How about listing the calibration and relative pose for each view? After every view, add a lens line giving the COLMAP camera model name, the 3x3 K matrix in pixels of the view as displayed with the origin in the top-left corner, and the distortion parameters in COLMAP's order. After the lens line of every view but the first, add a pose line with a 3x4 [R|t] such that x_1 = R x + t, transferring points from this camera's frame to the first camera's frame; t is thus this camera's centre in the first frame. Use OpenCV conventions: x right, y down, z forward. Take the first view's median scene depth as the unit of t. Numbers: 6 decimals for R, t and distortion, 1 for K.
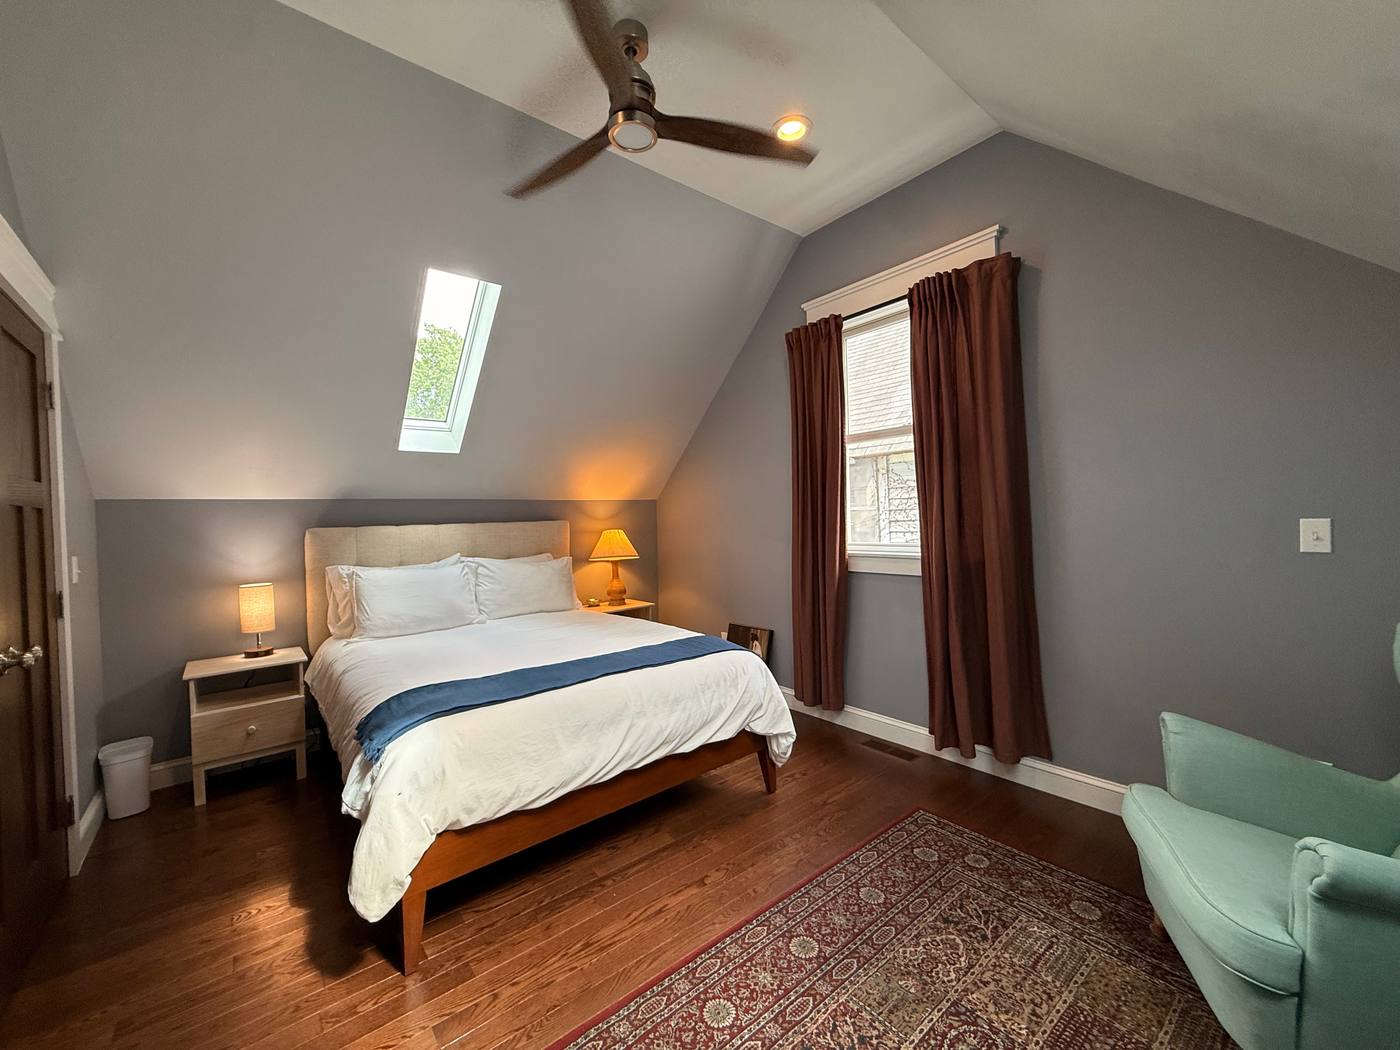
lens RADIAL K [[568.9, 0, 699.9], [0, 568.9, 521.8], [0, 0, 1]] dist [-0.004687, 0.000784]
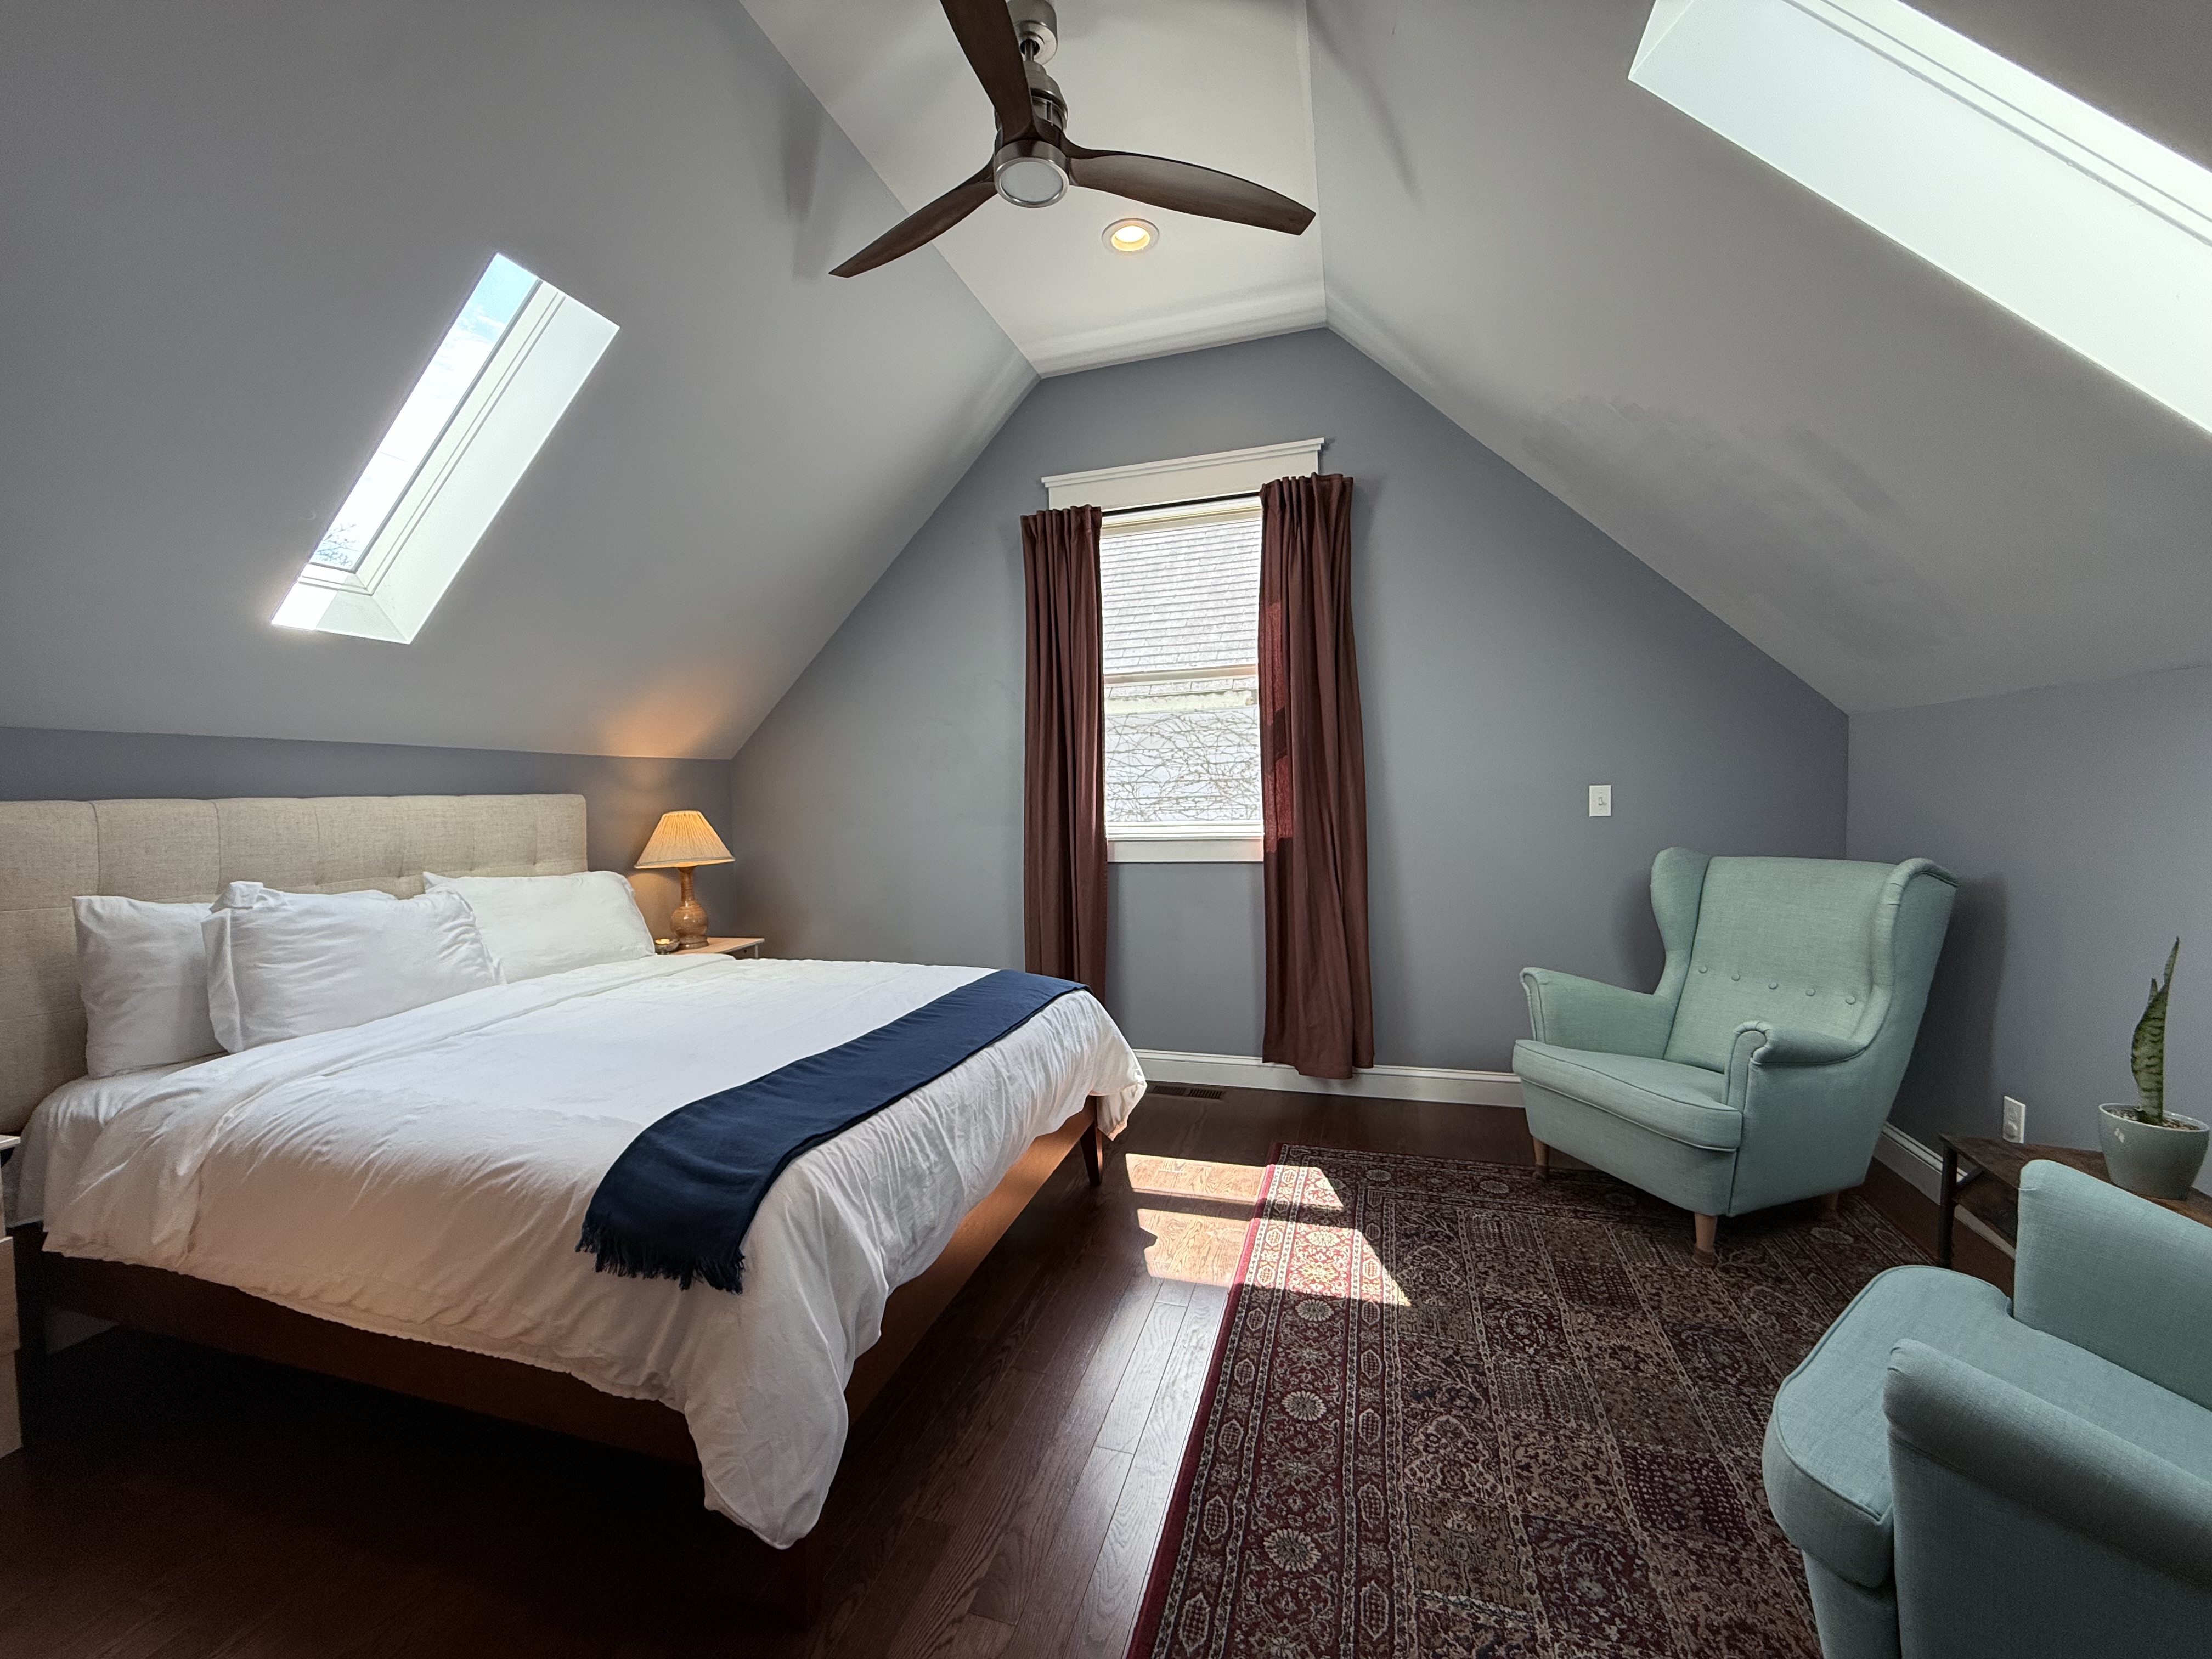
lens RADIAL K [[883.9, 0, 1105.7], [0, 883.9, 829.8], [0, 0, 1]] dist [-0.009789, -0.000145]
pose [[0.827901, -0.014385, 0.560689, -0.382932], [0.007014, 0.999858, 0.015296, 0.027692], [-0.560830, -0.008731, 0.827885, 0.075049]]
